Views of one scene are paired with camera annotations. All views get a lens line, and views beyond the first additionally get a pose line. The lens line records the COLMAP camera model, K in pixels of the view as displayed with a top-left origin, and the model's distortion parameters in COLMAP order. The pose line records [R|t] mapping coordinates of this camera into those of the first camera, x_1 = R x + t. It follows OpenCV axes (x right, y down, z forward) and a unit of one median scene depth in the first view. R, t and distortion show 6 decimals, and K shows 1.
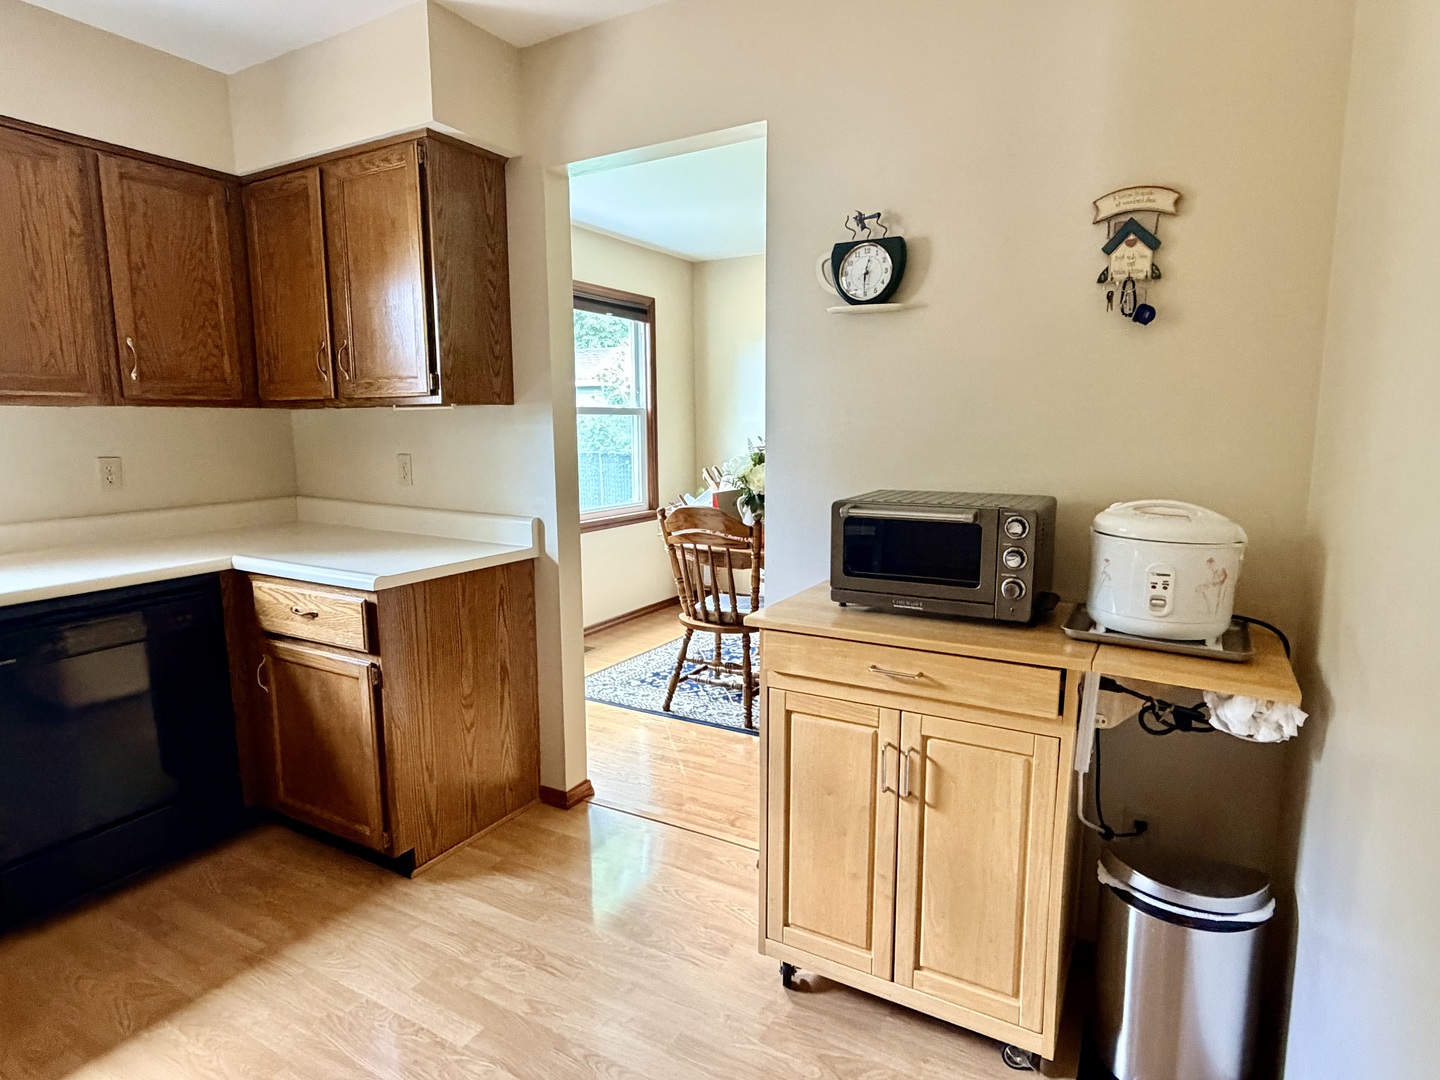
lens RADIAL K [[793.9, 0, 720.0], [0, 793.9, 540.0], [0, 0, 1]] dist [-0.005147, 0.001067]
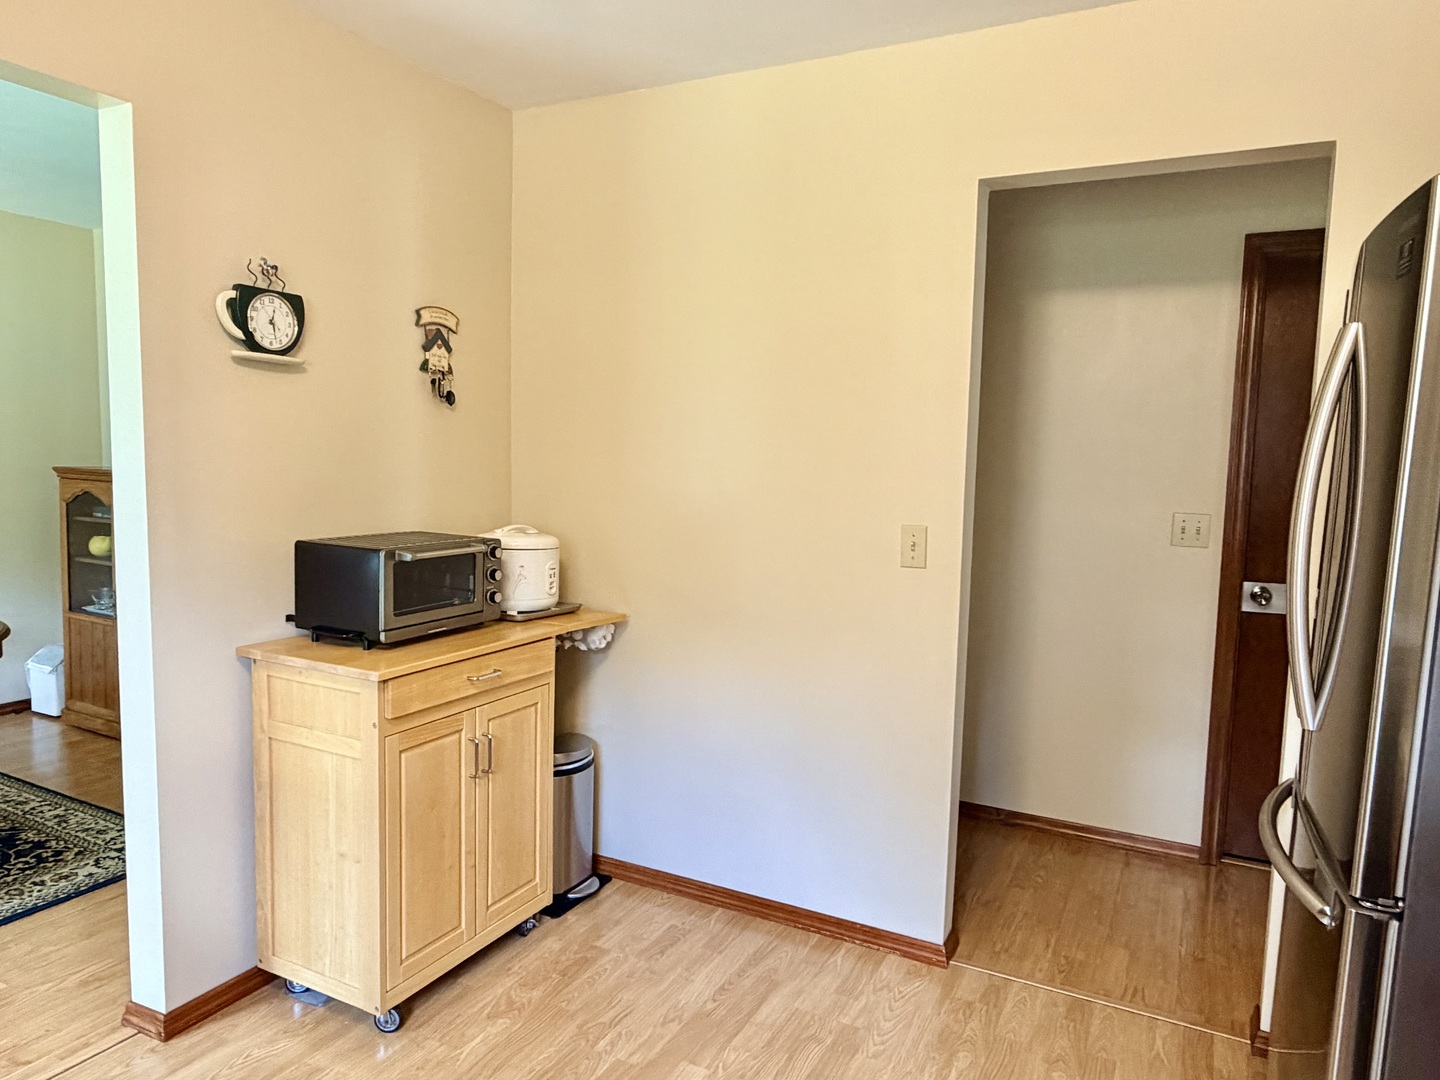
lens RADIAL K [[917.4, 0, 712.9], [0, 917.4, 542.6], [0, 0, 1]] dist [0.002702, 0.000869]
pose [[-0.032299, -0.092060, 0.995229, -1.125193], [0.120640, 0.988110, 0.095317, -0.126128], [-0.992171, 0.123143, -0.020809, 0.587607]]
